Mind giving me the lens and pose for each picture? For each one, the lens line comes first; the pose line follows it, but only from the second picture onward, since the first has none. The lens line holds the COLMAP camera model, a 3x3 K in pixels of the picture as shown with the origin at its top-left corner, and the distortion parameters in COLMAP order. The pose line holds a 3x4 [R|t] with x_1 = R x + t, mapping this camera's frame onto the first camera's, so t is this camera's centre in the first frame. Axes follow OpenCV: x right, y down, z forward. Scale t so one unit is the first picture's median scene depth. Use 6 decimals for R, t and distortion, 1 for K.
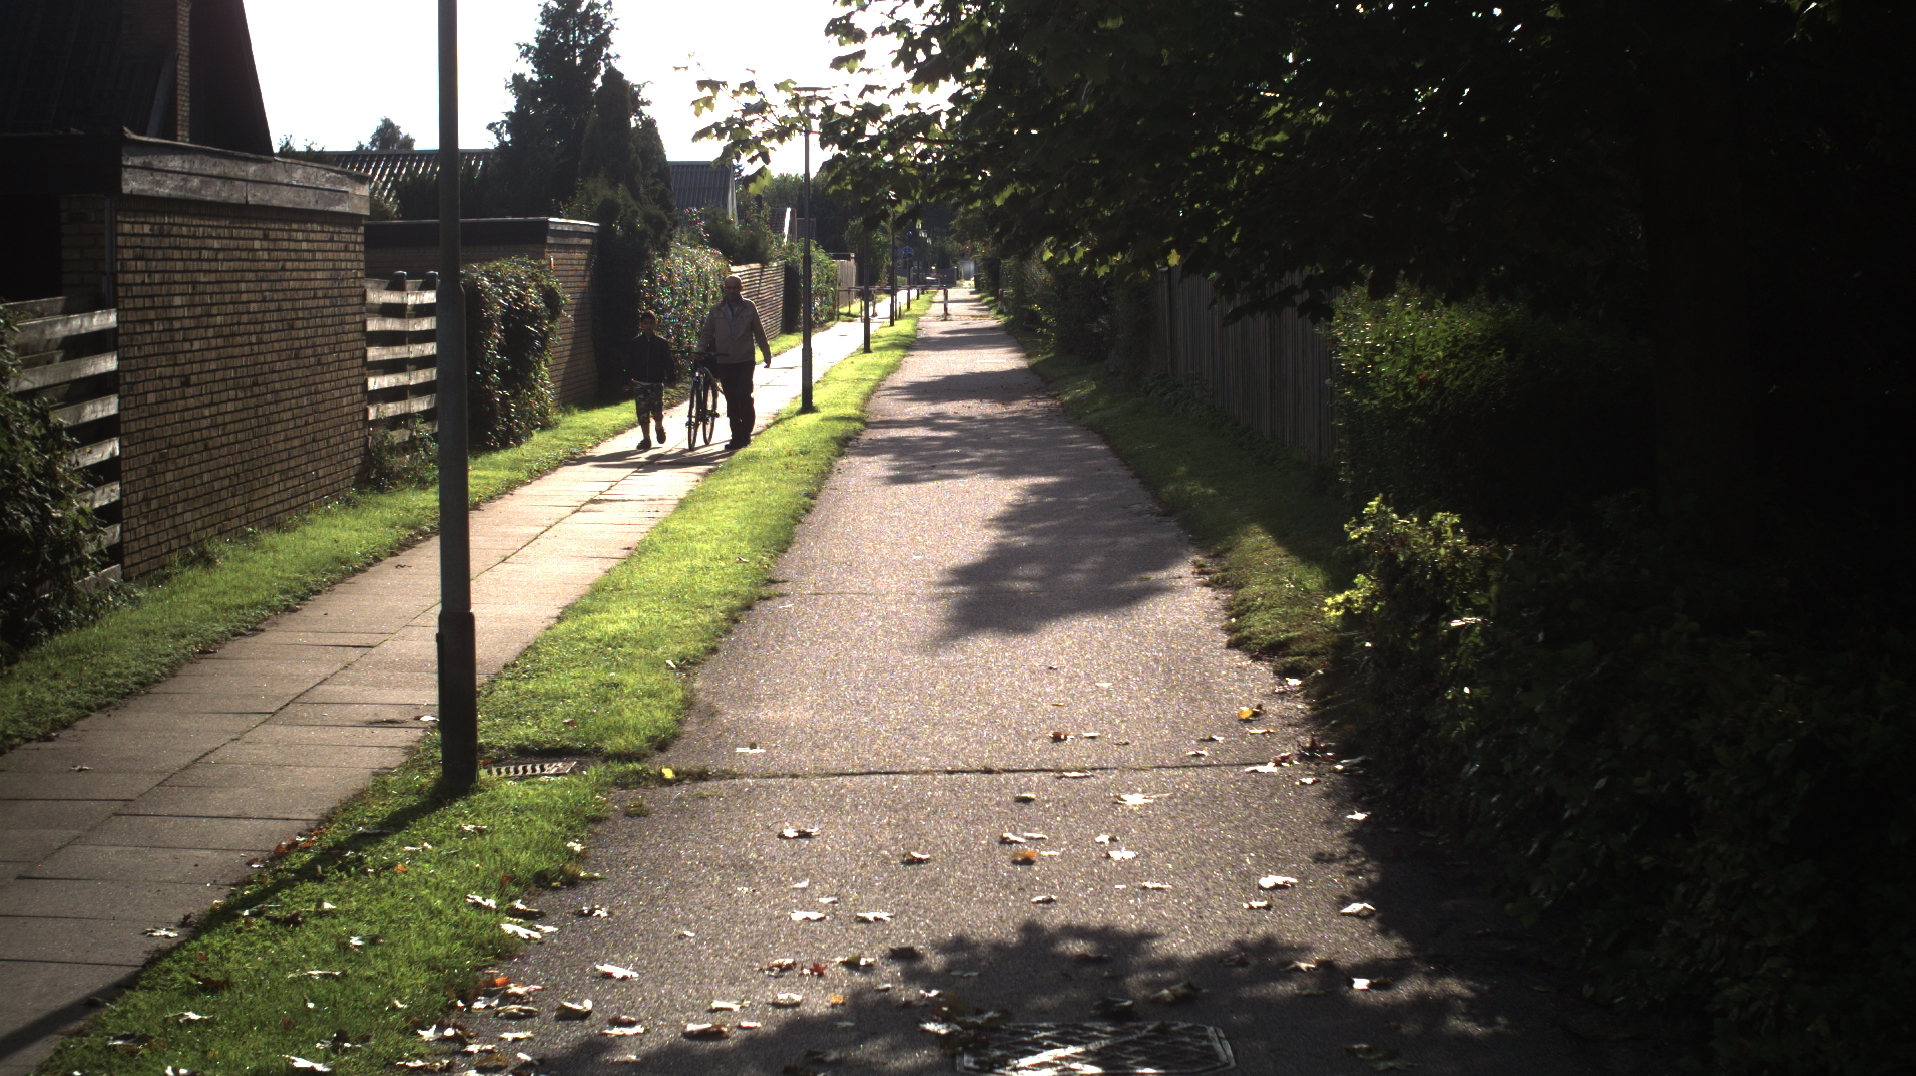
lens RADIAL K [[4958.5, 0, 958.0], [0, 4958.5, 538.0], [0, 0, 1]] dist [-0.430472, 0.206941]
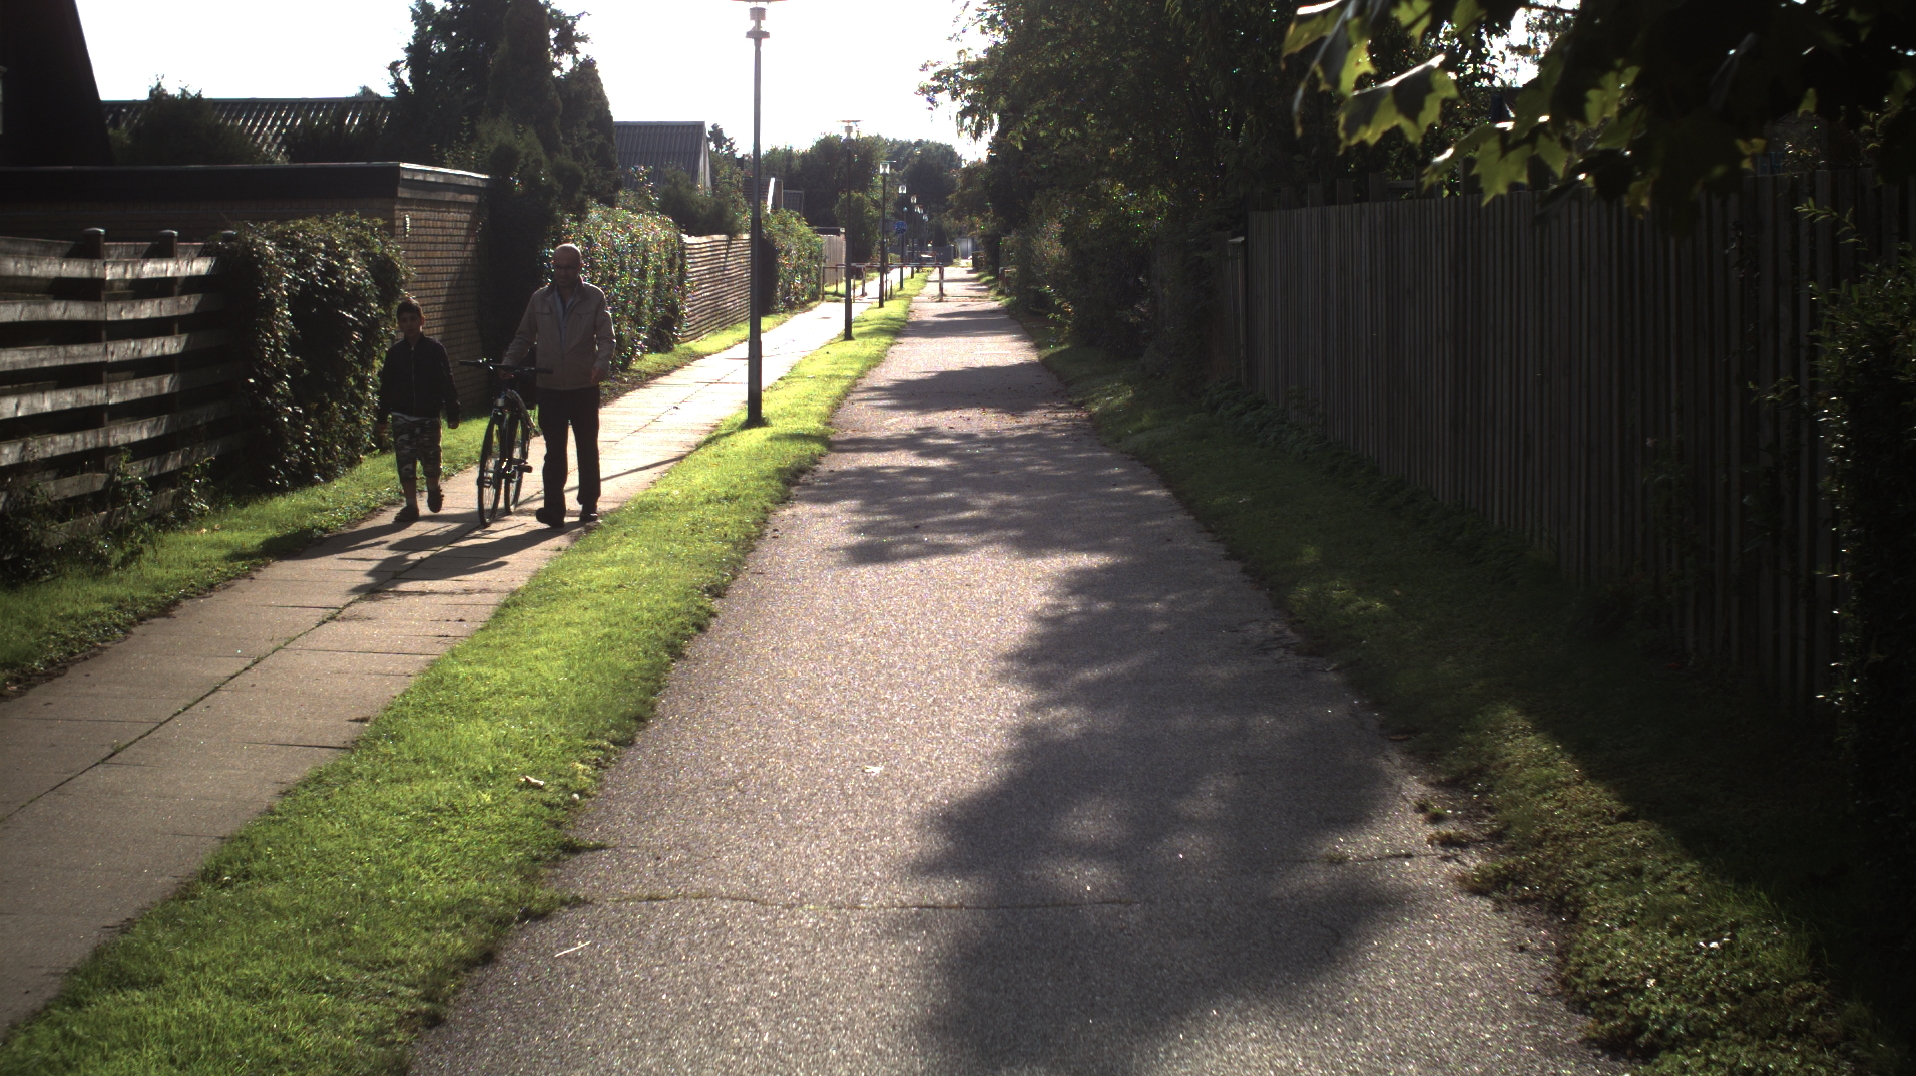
lens RADIAL K [[4958.5, 0, 958.0], [0, 4958.5, 538.0], [0, 0, 1]] dist [-0.430472, 0.206941]
pose [[0.999959, 0.009016, 0.001153, -0.000085], [-0.009020, 0.999951, 0.004176, -0.012927], [-0.001115, -0.004187, 0.999991, 0.269924]]
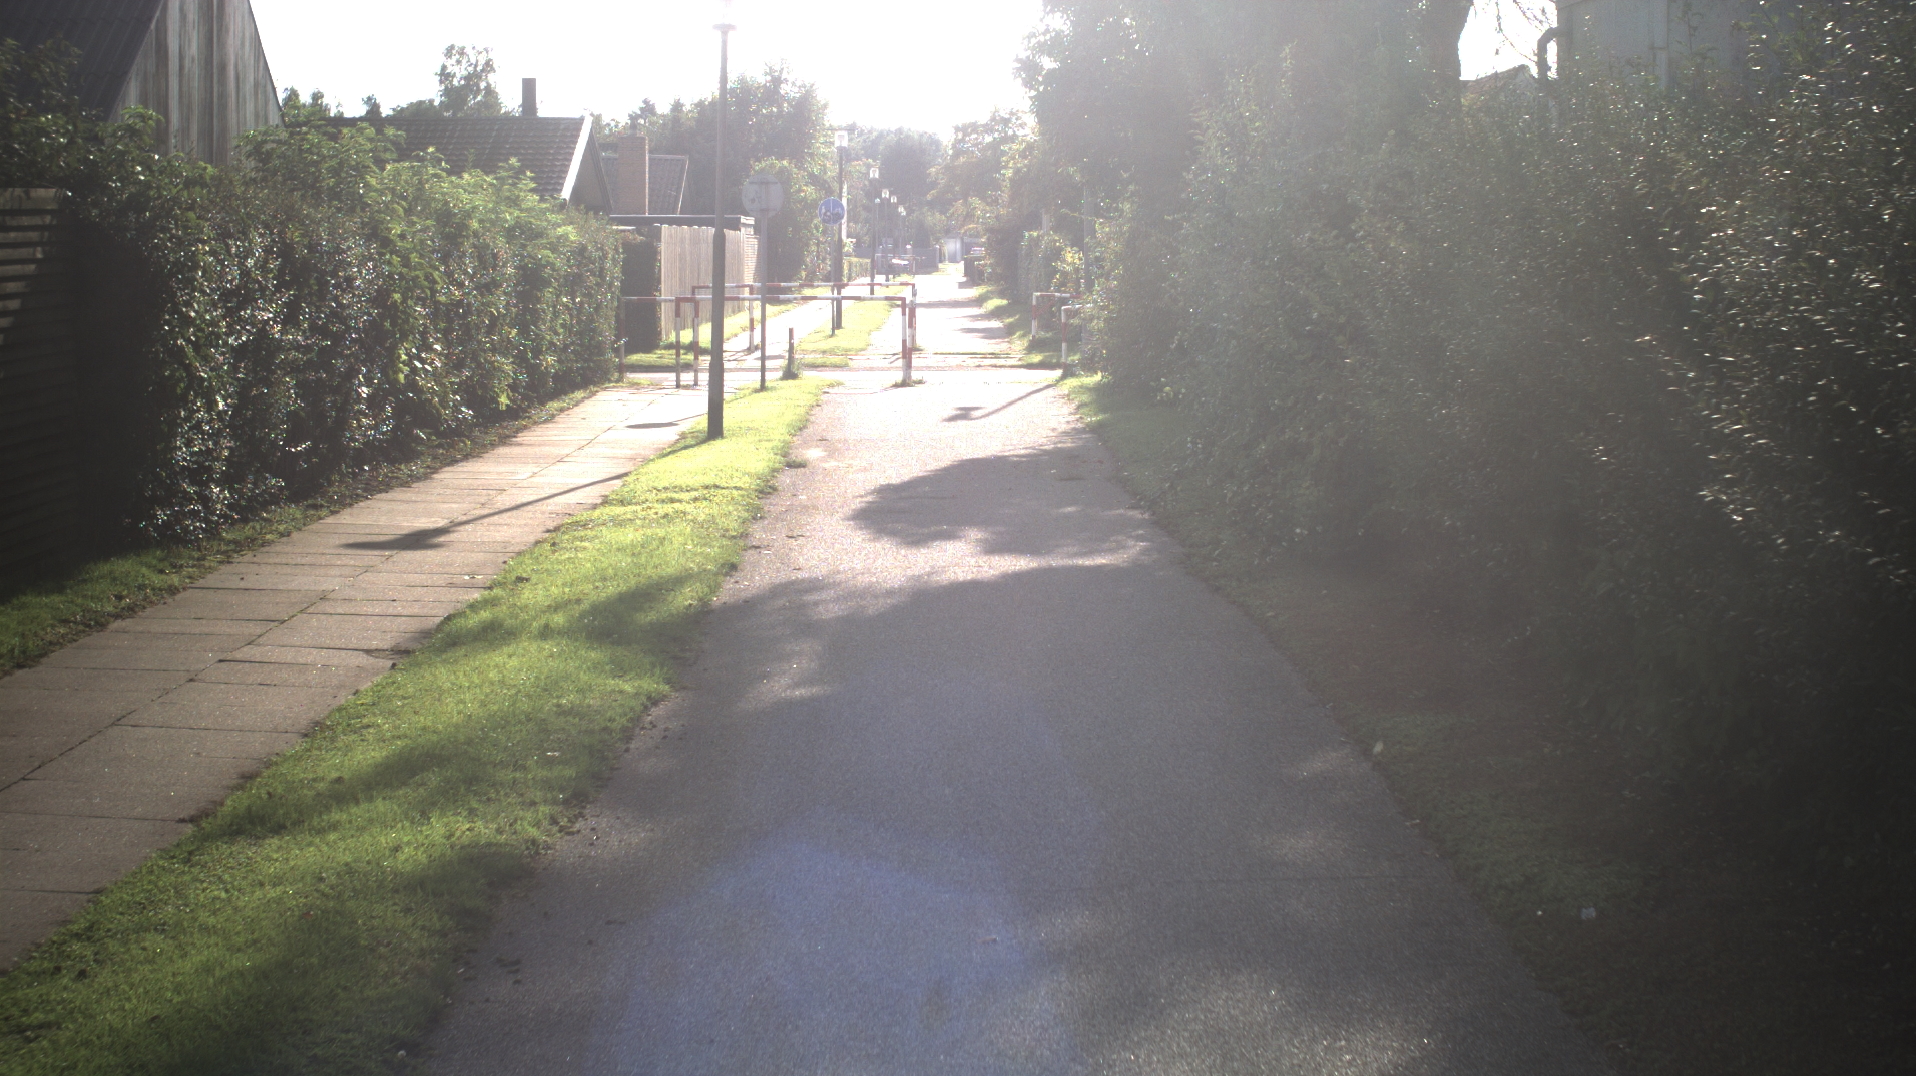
lens RADIAL K [[4958.5, 0, 958.0], [0, 4958.5, 538.0], [0, 0, 1]] dist [-0.430472, 0.206941]
pose [[0.999956, 0.008480, 0.003959, 0.000111], [-0.008495, 0.999956, 0.003870, -0.101185], [-0.003926, -0.003904, 0.999985, 1.880384]]
